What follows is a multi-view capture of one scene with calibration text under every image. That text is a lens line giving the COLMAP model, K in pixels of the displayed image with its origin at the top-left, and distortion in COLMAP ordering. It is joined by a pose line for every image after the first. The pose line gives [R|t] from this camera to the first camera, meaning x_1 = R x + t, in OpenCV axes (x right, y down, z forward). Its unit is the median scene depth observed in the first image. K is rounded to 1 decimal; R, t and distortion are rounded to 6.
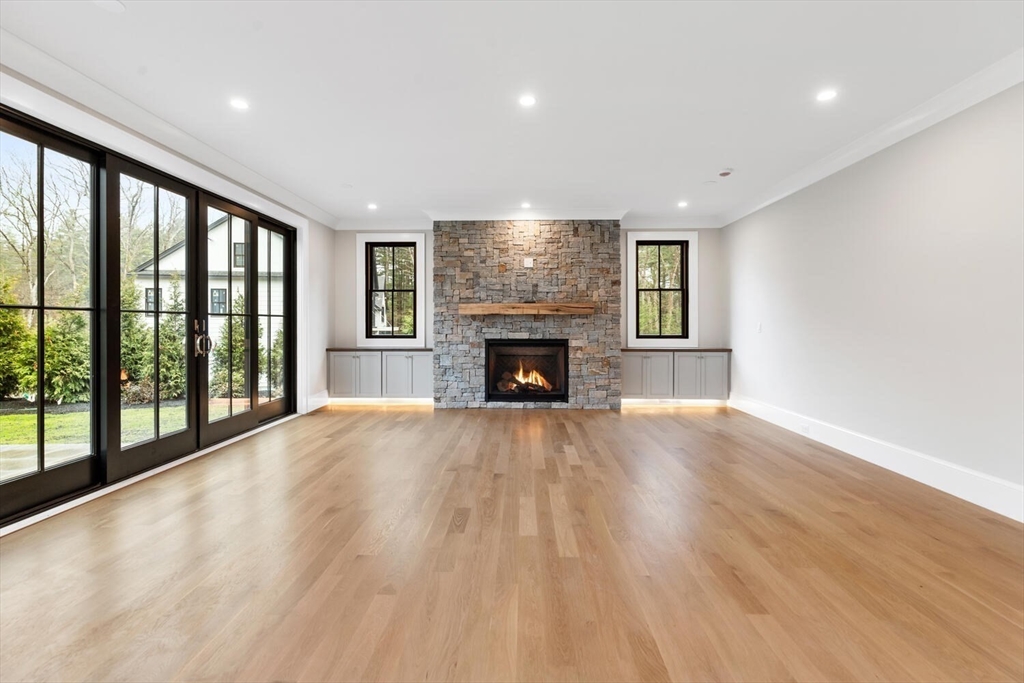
lens RADIAL K [[466.2, 0, 511.3], [0, 466.2, 323.3], [0, 0, 1]] dist [0.003084, 0.000198]
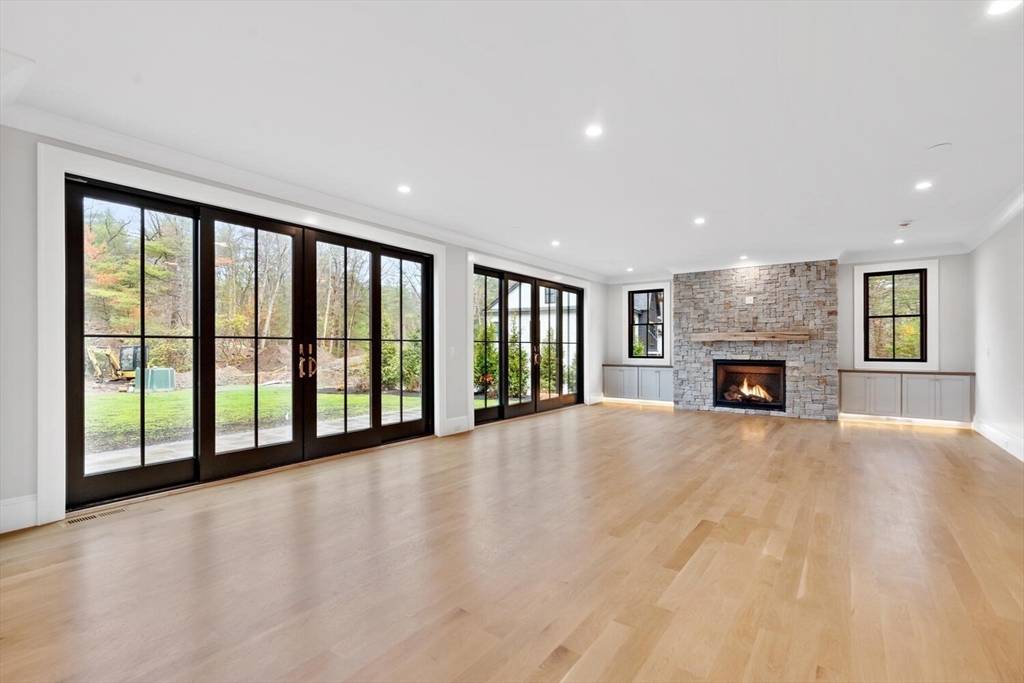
lens RADIAL K [[457.7, 0, 510.5], [0, 457.7, 349.4], [0, 0, 1]] dist [0.002548, 0.000302]
pose [[0.821472, 0.002292, -0.570244, 0.214317], [0.000197, 0.999991, 0.004304, -0.000695], [0.570249, -0.003648, 0.821464, -0.405884]]
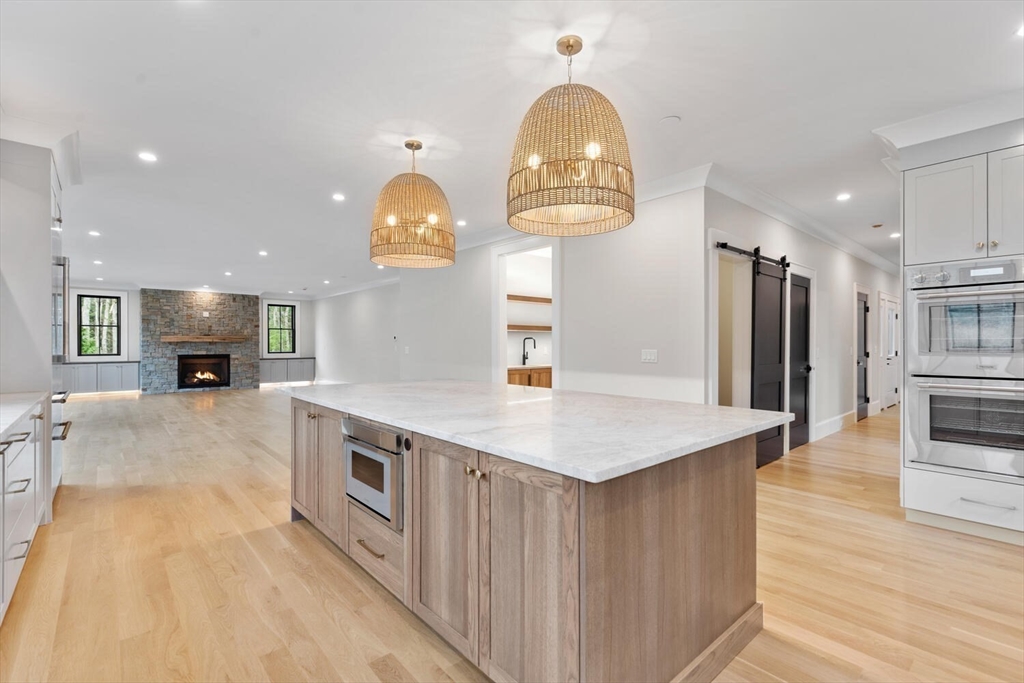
lens RADIAL K [[457.7, 0, 510.5], [0, 457.7, 349.4], [0, 0, 1]] dist [0.002548, 0.000302]
pose [[0.730735, -0.008694, 0.682606, -0.329898], [-0.004520, 0.999835, 0.017574, -0.025707], [-0.682646, -0.015927, 0.730575, -1.210412]]
